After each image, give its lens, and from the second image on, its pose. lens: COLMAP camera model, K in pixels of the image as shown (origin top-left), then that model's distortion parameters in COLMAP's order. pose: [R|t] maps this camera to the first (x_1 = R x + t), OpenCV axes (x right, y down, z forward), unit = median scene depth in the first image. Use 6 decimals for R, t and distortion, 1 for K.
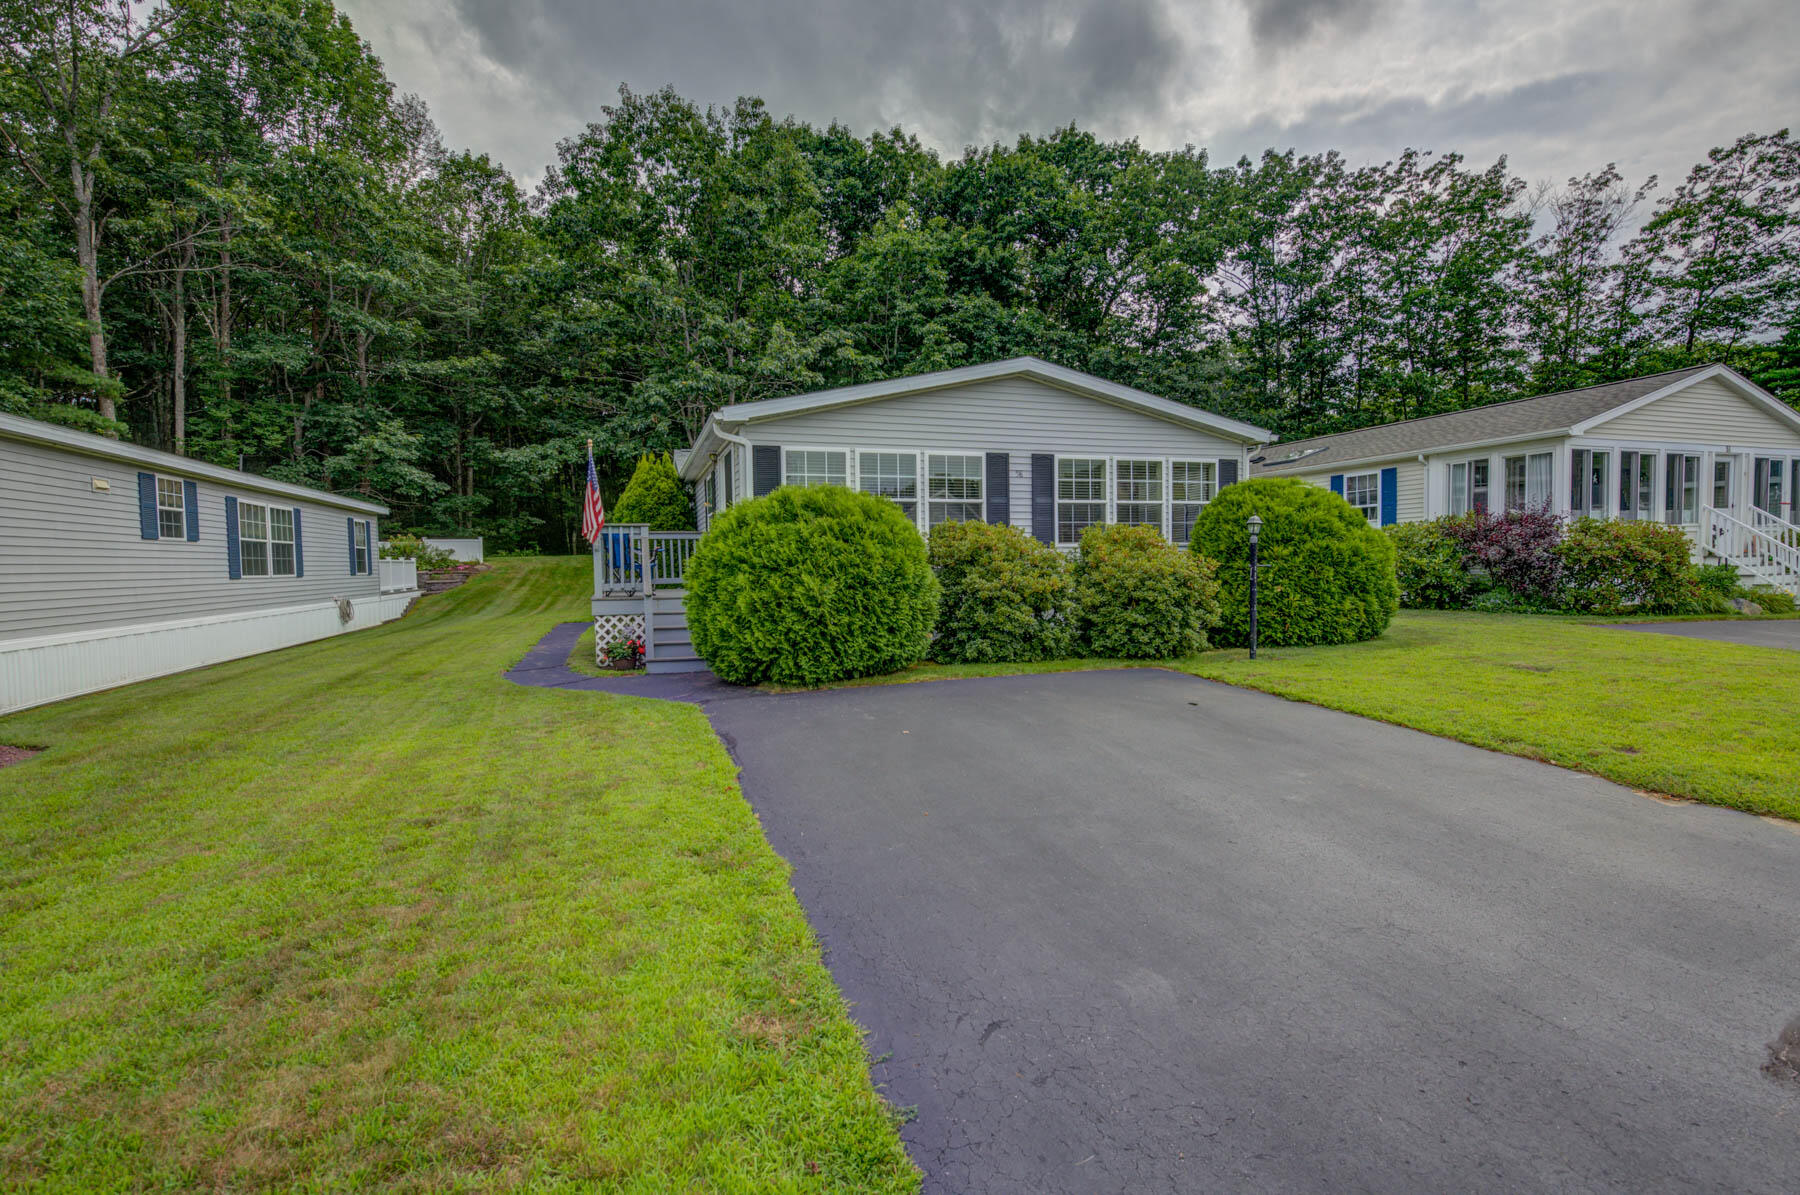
lens RADIAL K [[807.2, 0, 895.0], [0, 807.2, 597.0], [0, 0, 1]] dist [0.001290, -0.000995]
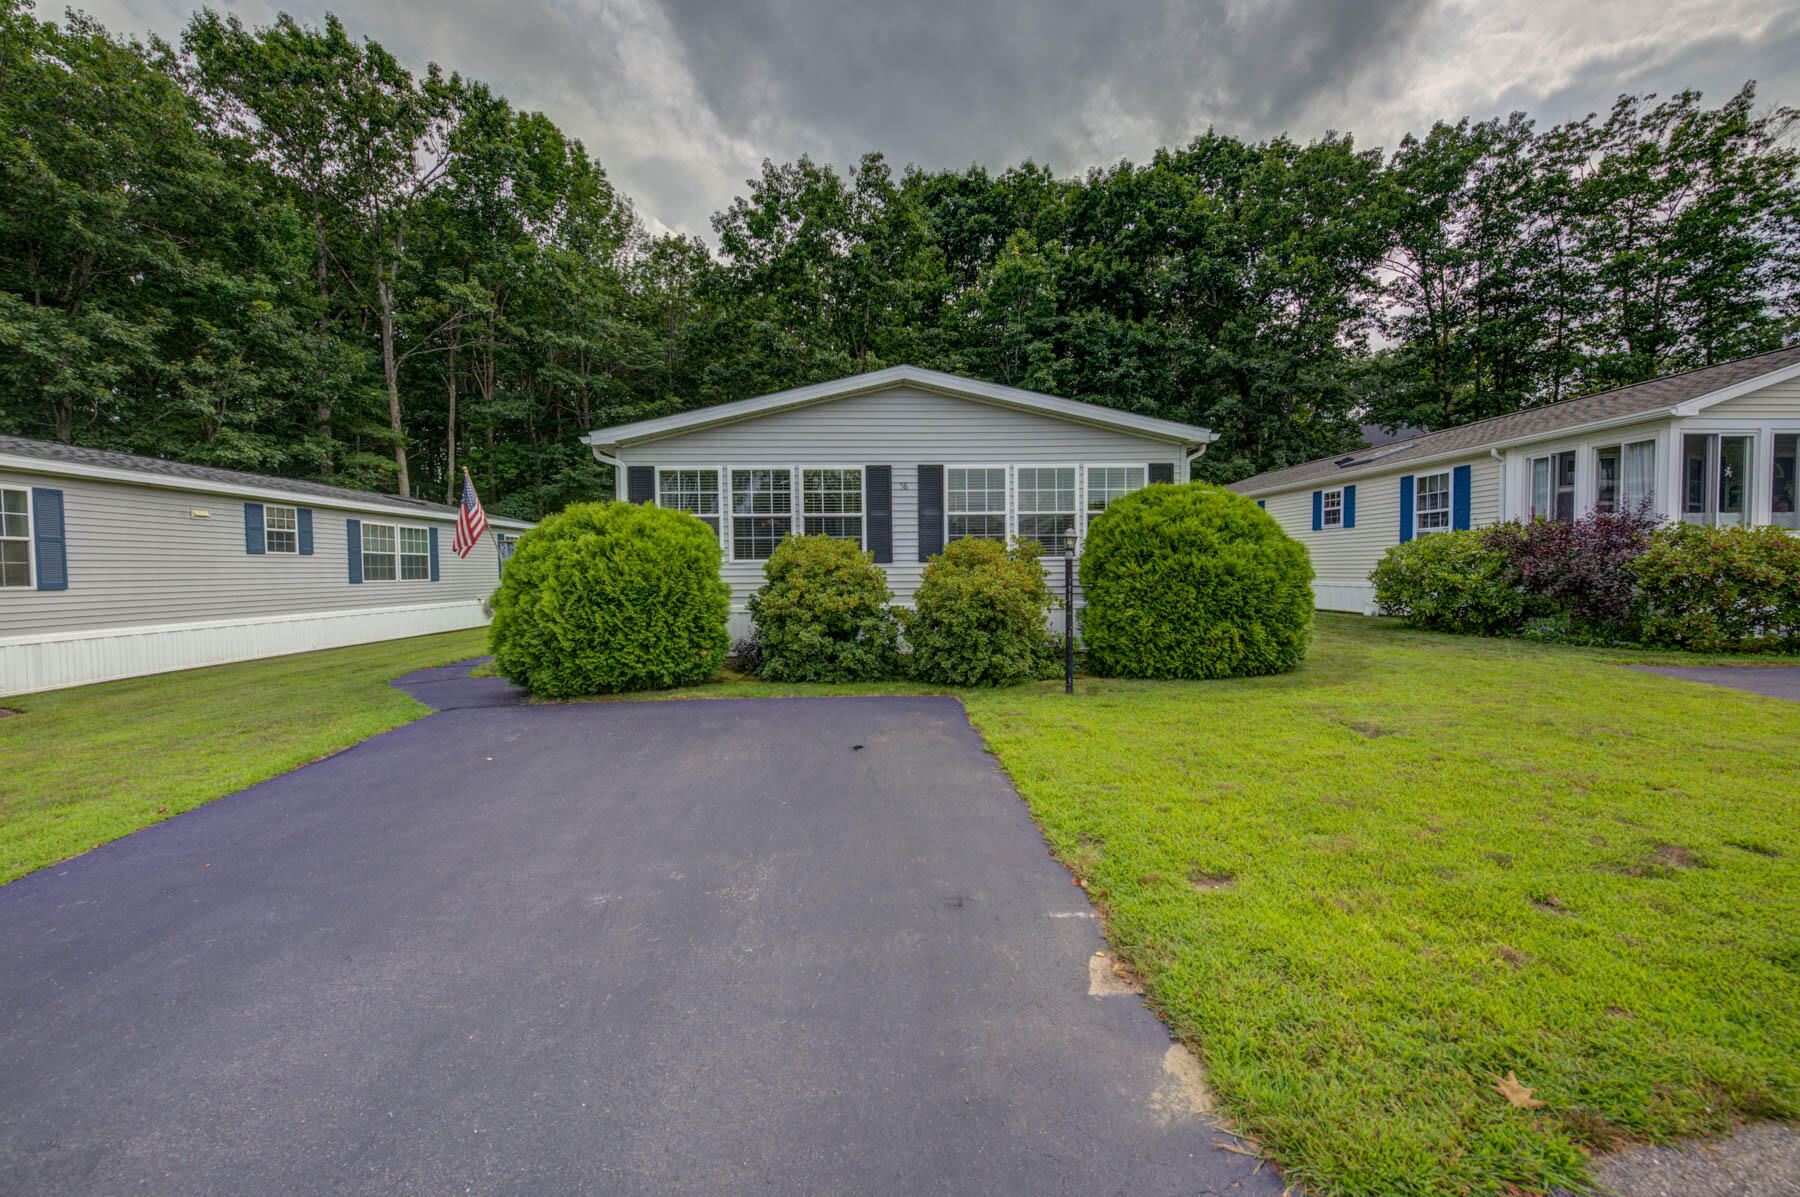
lens RADIAL K [[715.7, 0, 896.0], [0, 715.7, 596.2], [0, 0, 1]] dist [0.000023, -0.002336]
pose [[0.958639, 0.016846, -0.284124, 0.152923], [-0.017243, 0.999851, 0.001106, -0.007884], [0.284101, 0.003838, 0.958787, 0.065801]]
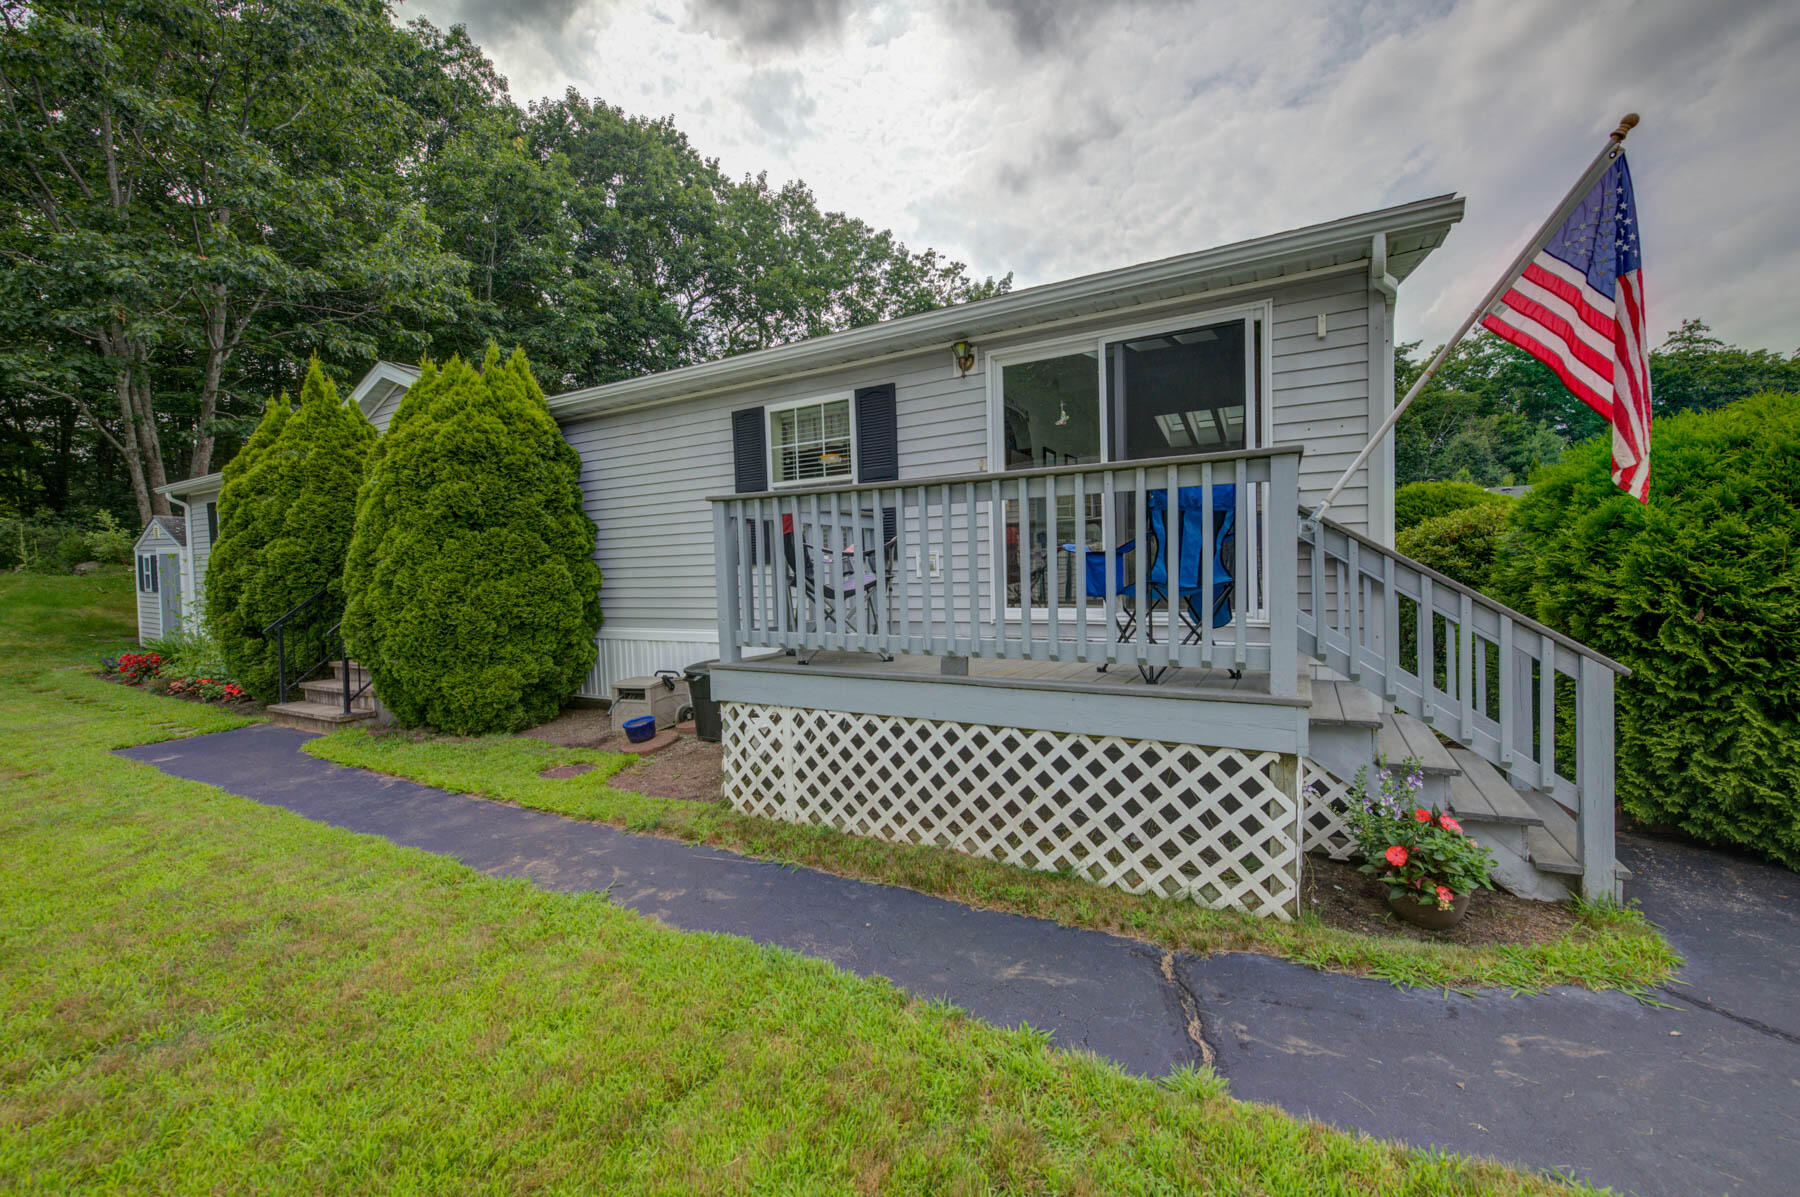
lens RADIAL K [[715.7, 0, 896.0], [0, 715.7, 596.2], [0, 0, 1]] dist [0.000023, -0.002336]
pose [[0.738907, -0.027551, 0.673244, -0.225155], [0.043277, 0.999041, -0.006614, -0.013734], [-0.672416, 0.034023, 0.739391, 0.310166]]
